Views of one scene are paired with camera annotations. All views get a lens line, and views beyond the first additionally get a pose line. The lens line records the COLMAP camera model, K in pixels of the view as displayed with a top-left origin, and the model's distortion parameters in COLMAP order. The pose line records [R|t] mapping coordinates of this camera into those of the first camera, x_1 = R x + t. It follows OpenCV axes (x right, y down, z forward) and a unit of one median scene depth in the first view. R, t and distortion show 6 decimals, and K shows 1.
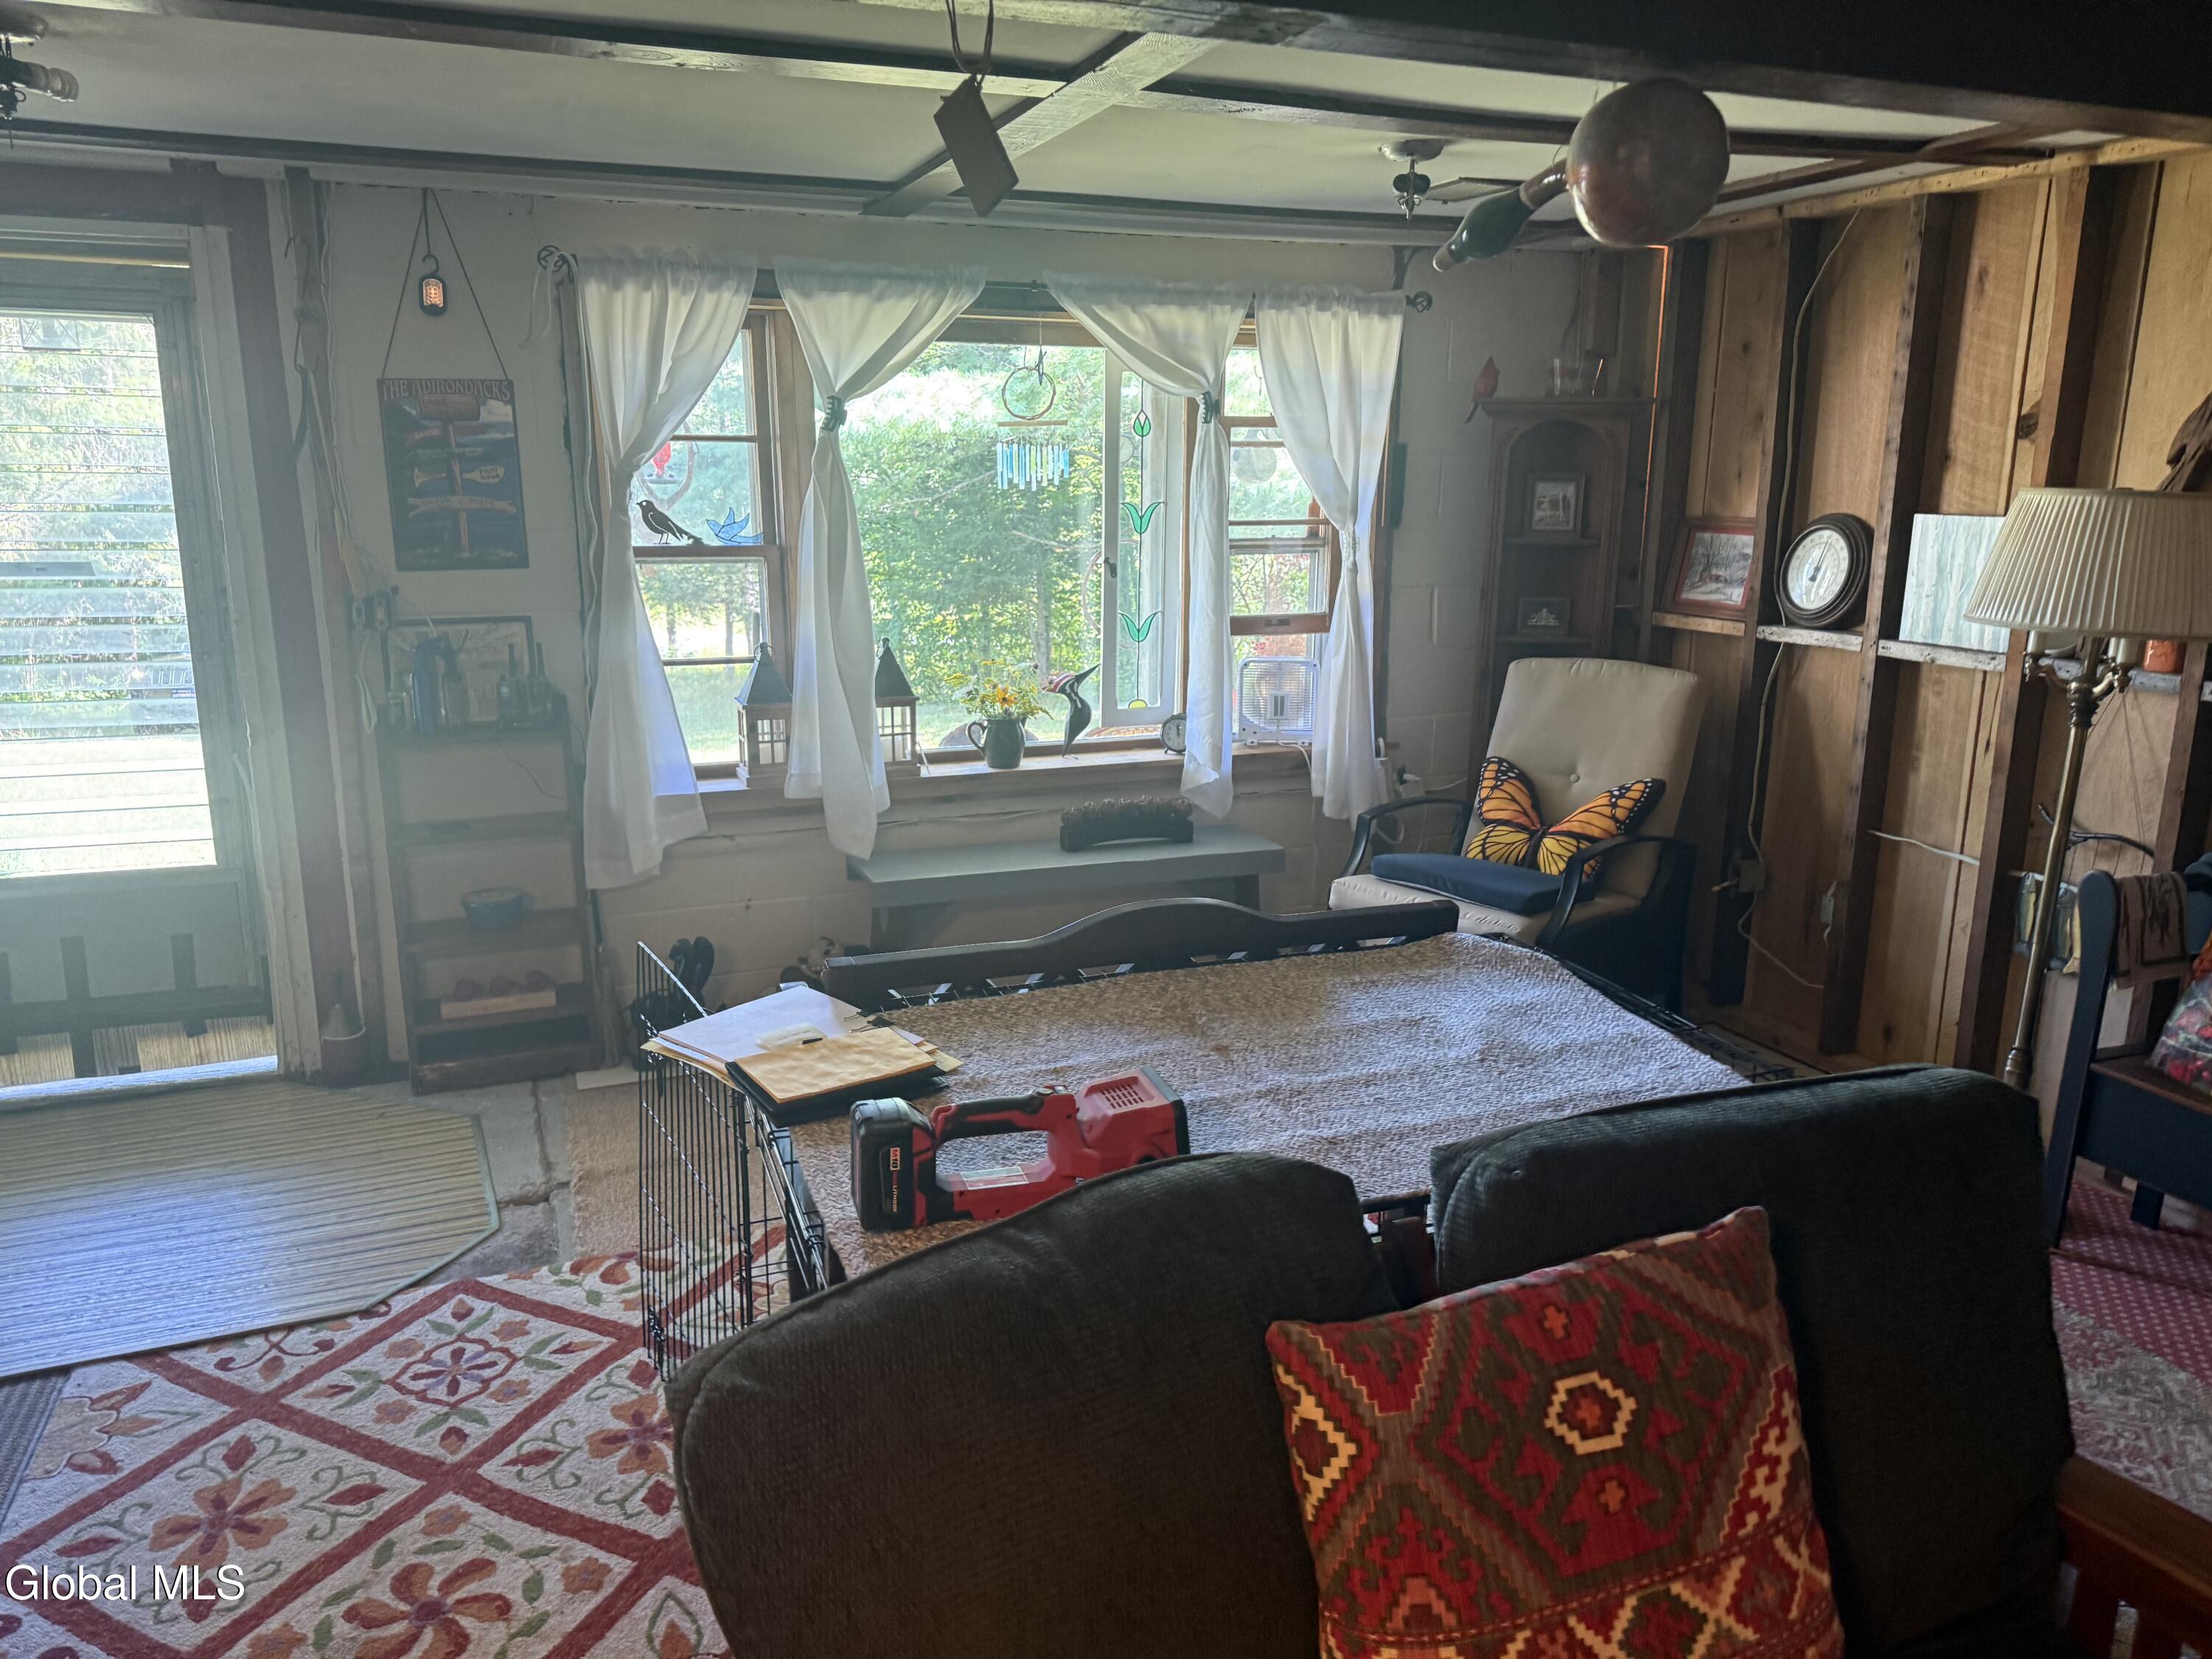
lens RADIAL K [[1503.0, 0, 1100.4], [0, 1503.0, 818.2], [0, 0, 1]] dist [-0.008584, -0.027543]
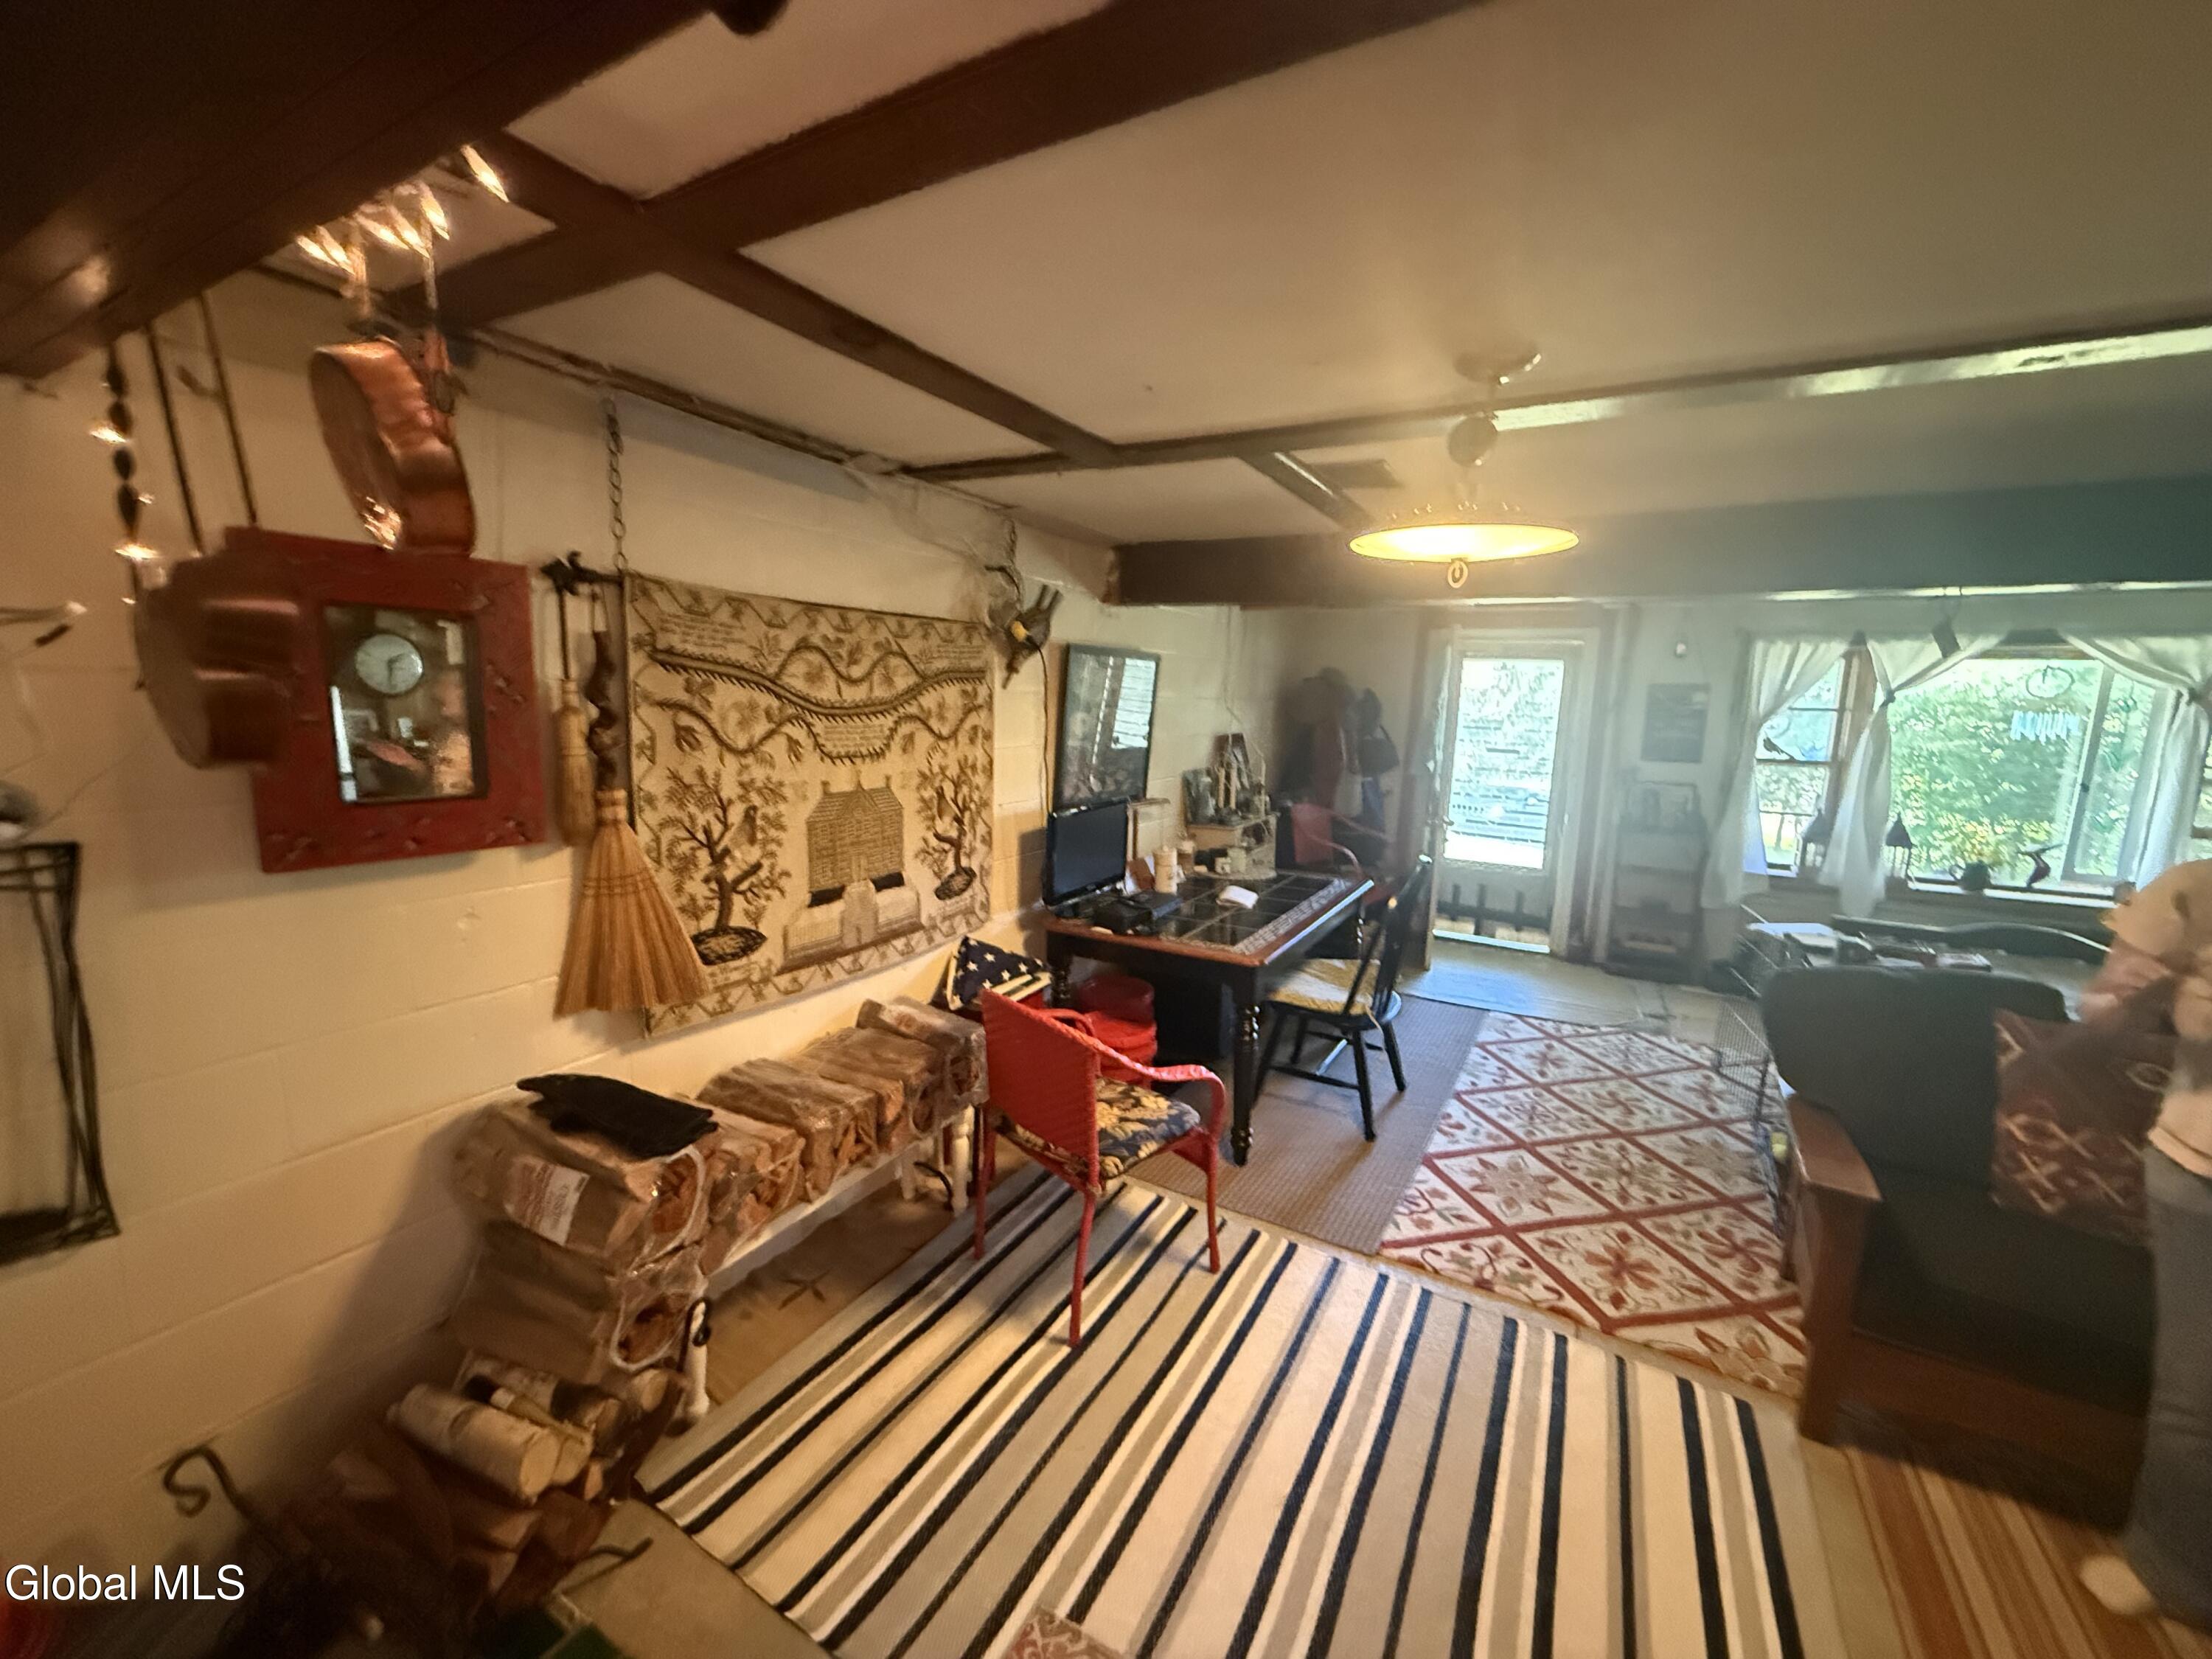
lens RADIAL K [[894.5, 0, 1098.4], [0, 894.5, 850.1], [0, 0, 1]] dist [0.002557, 0.000565]
pose [[0.629130, 0.139681, -0.764647, 0.108351], [-0.191786, 0.981203, 0.021444, 0.111586], [0.753269, 0.133157, 0.644093, -0.569664]]
